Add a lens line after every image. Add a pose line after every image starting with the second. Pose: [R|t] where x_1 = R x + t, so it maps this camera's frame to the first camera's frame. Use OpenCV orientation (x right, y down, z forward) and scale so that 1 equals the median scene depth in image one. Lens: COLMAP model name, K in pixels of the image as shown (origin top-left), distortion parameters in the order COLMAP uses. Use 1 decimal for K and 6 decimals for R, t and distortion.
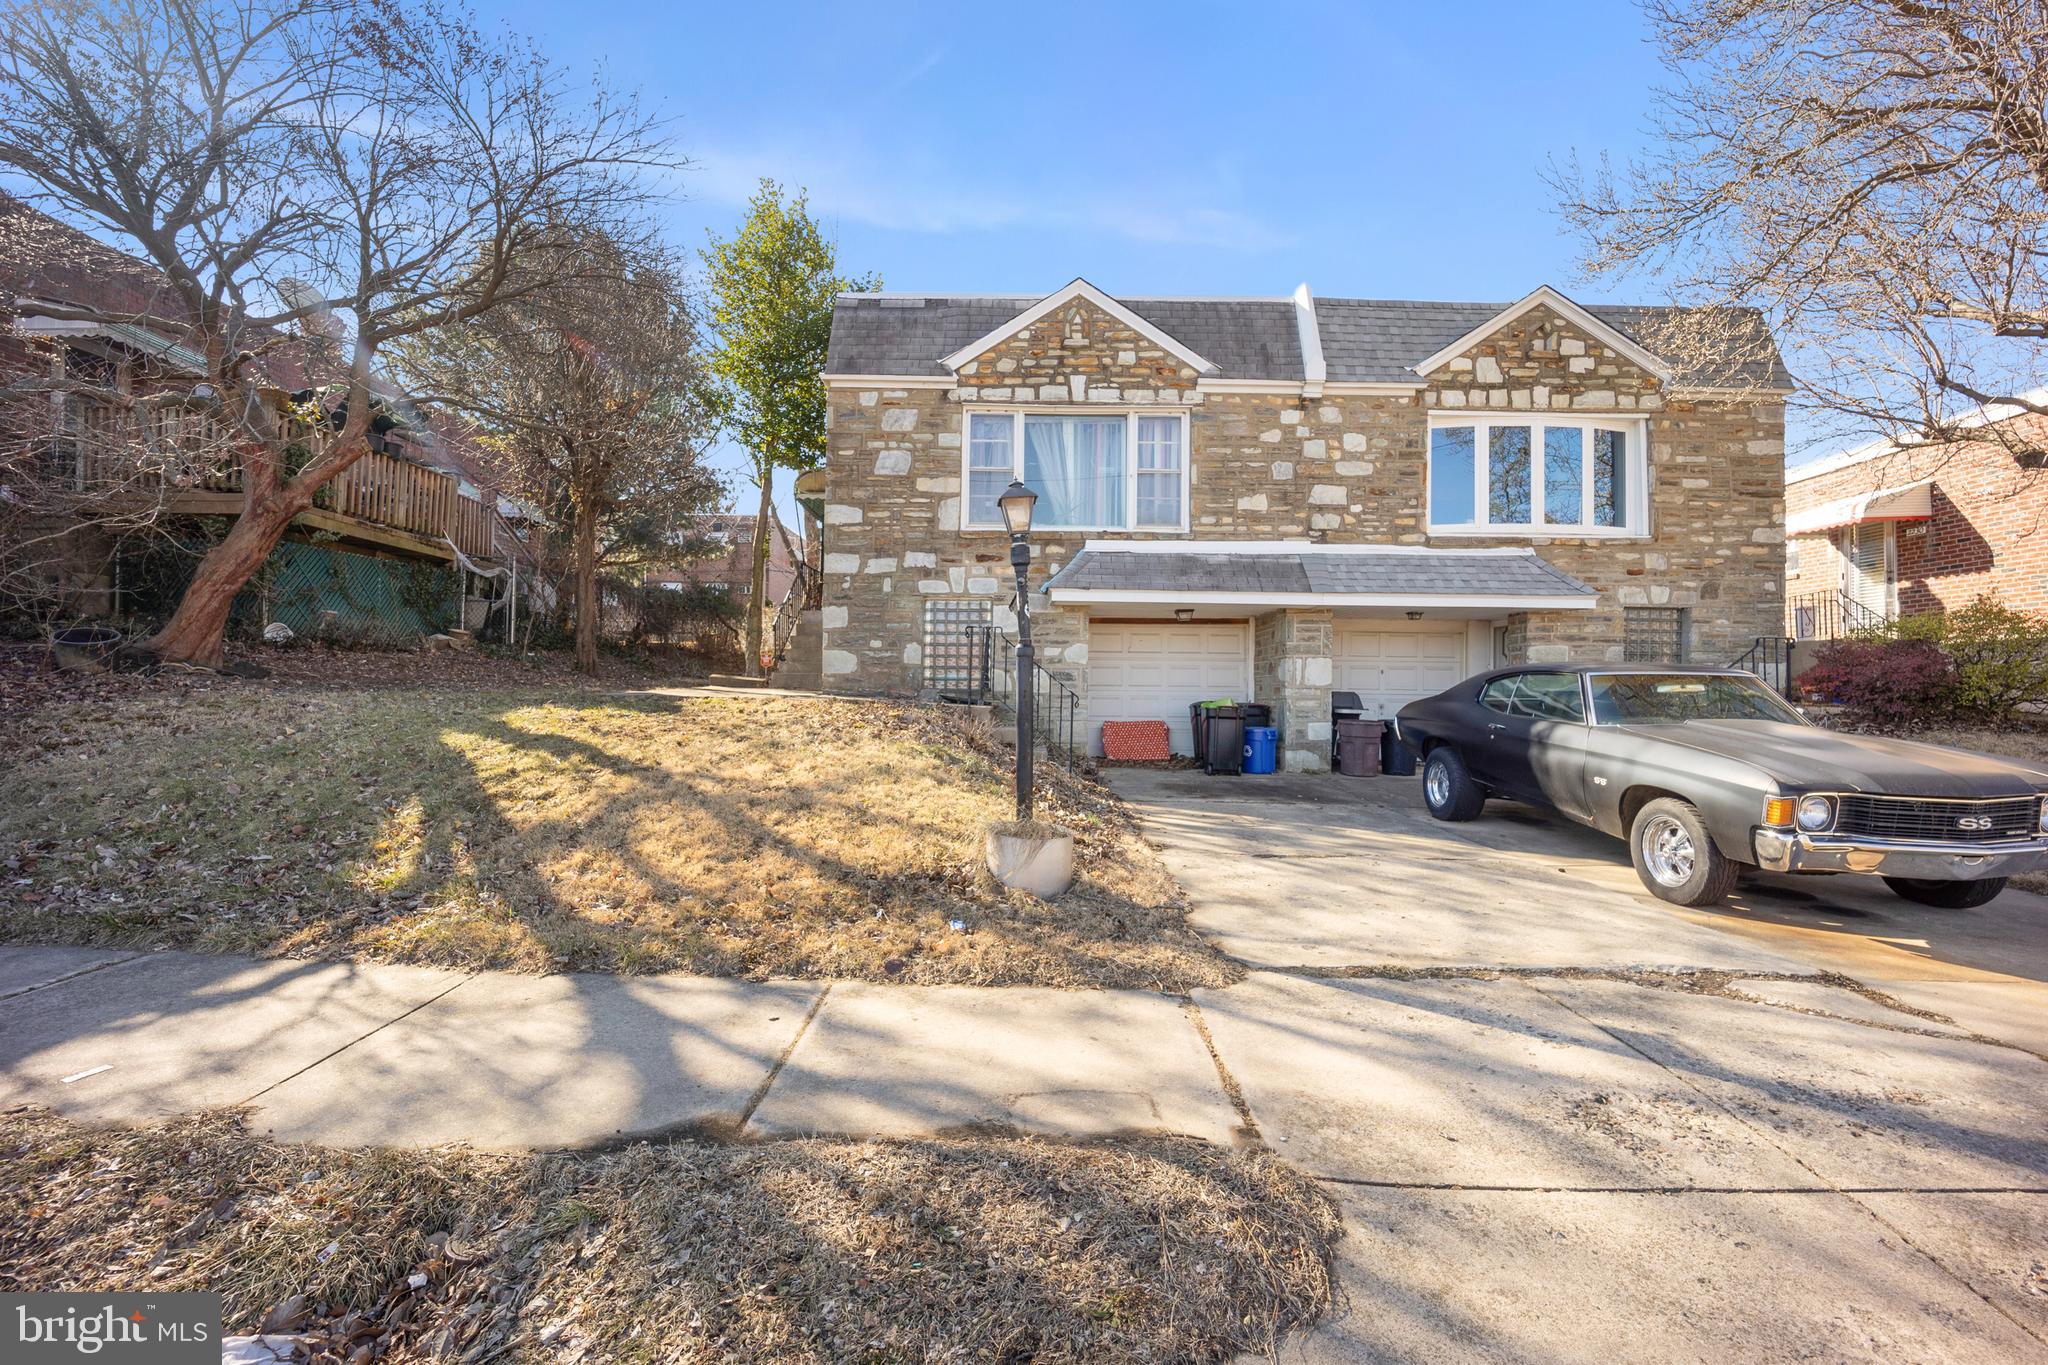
lens RADIAL K [[814.3, 0, 1024.0], [0, 814.3, 682.5], [0, 0, 1]] dist [-0.016869, 0.000001]
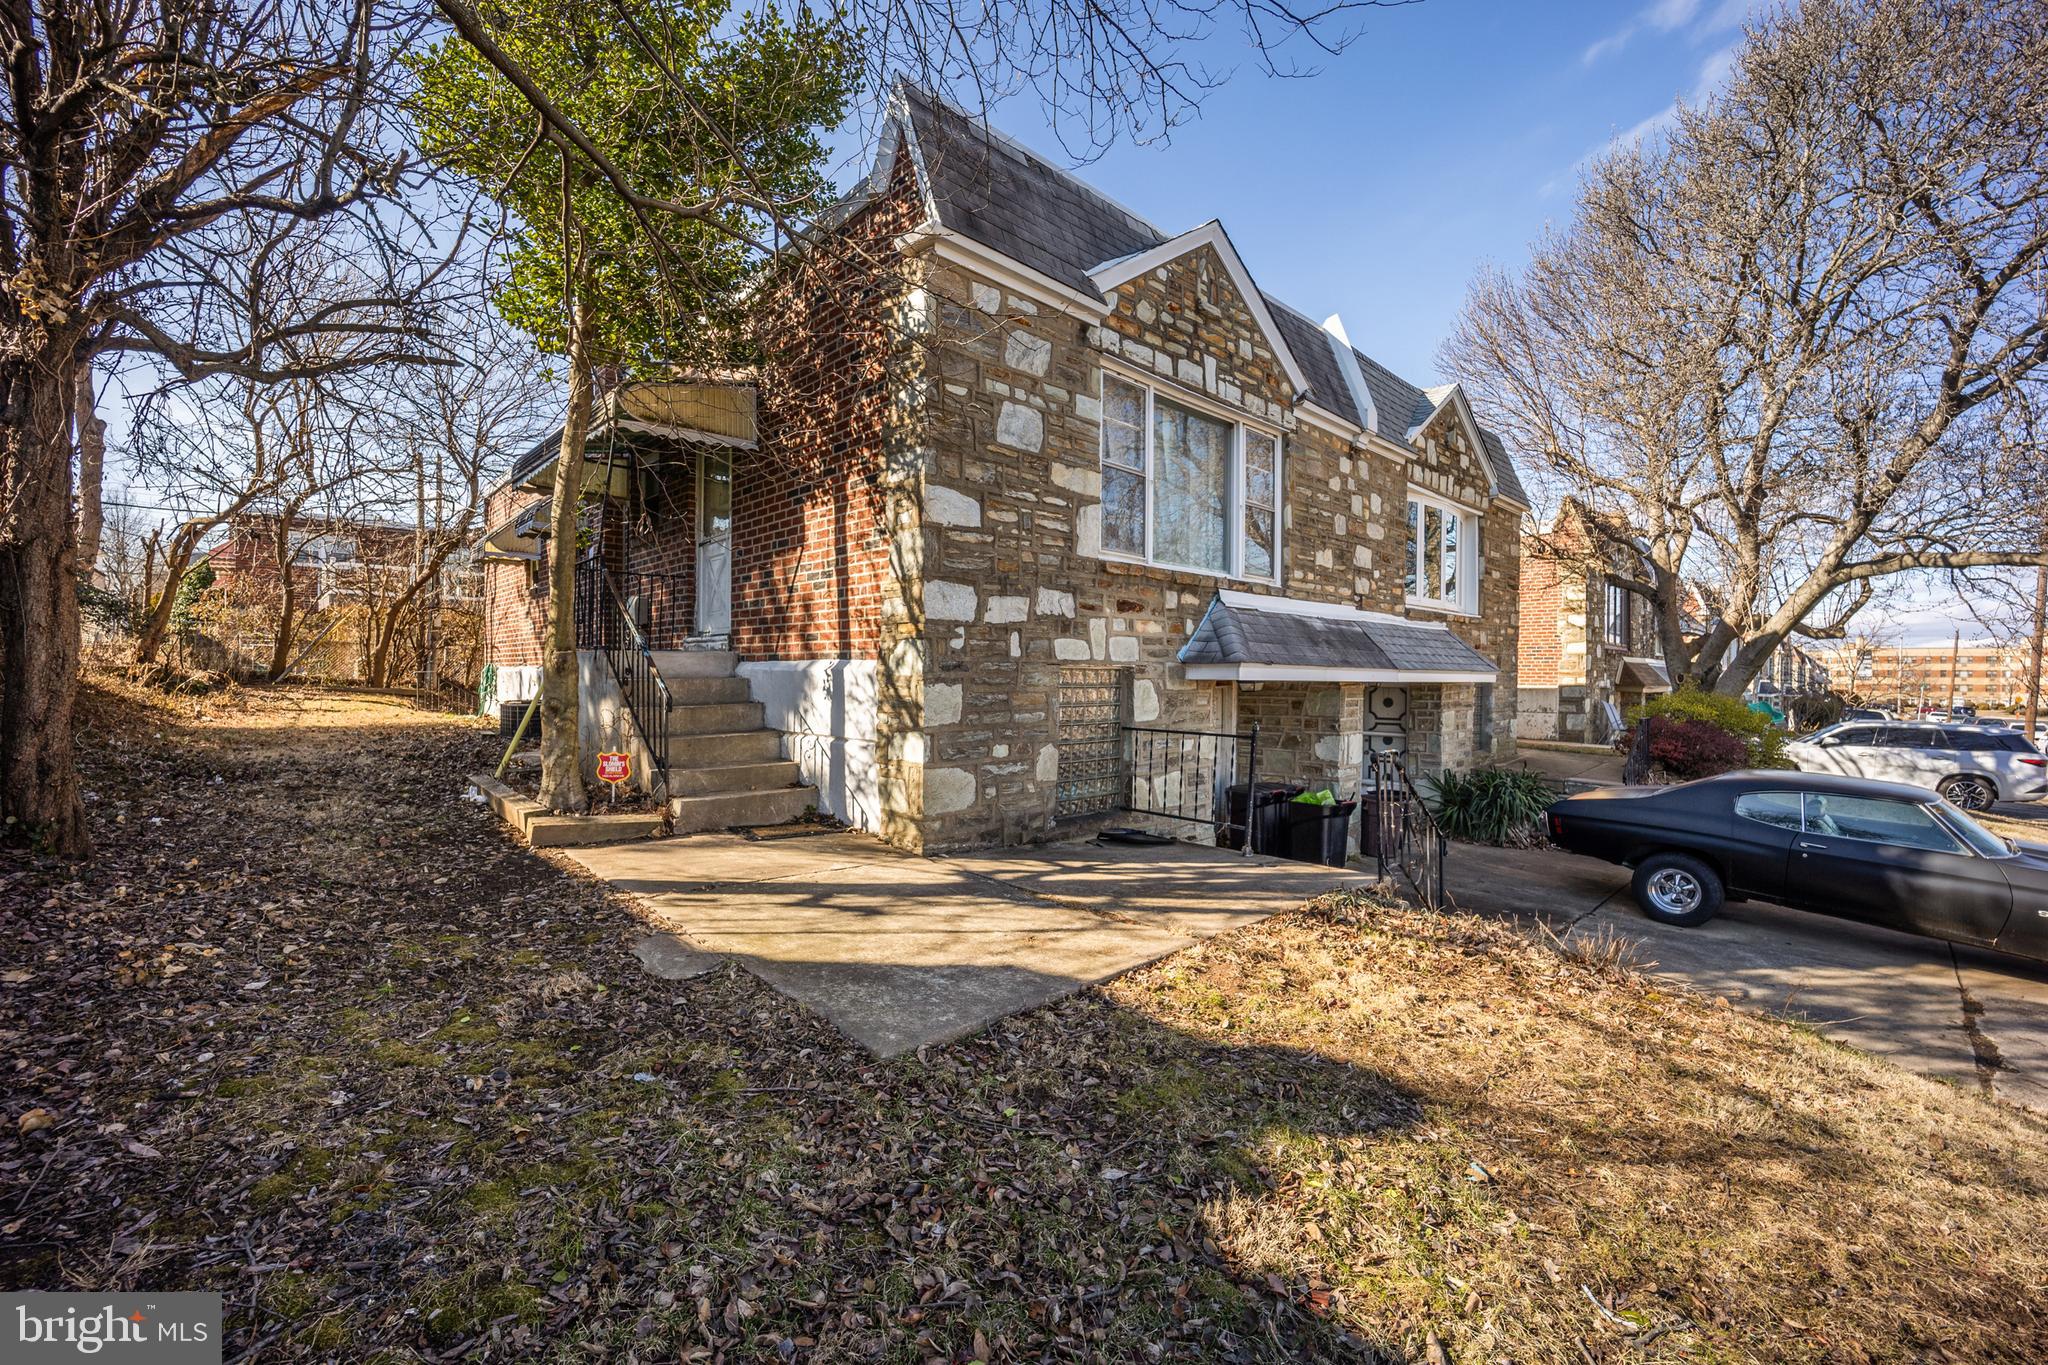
lens RADIAL K [[814.3, 0, 1024.0], [0, 814.3, 682.5], [0, 0, 1]] dist [-0.016869, 0.000001]
pose [[0.748484, -0.004552, 0.663137, -0.532648], [-0.009081, 0.999812, 0.017114, -0.103038], [-0.663091, -0.018831, 0.748302, 0.572956]]
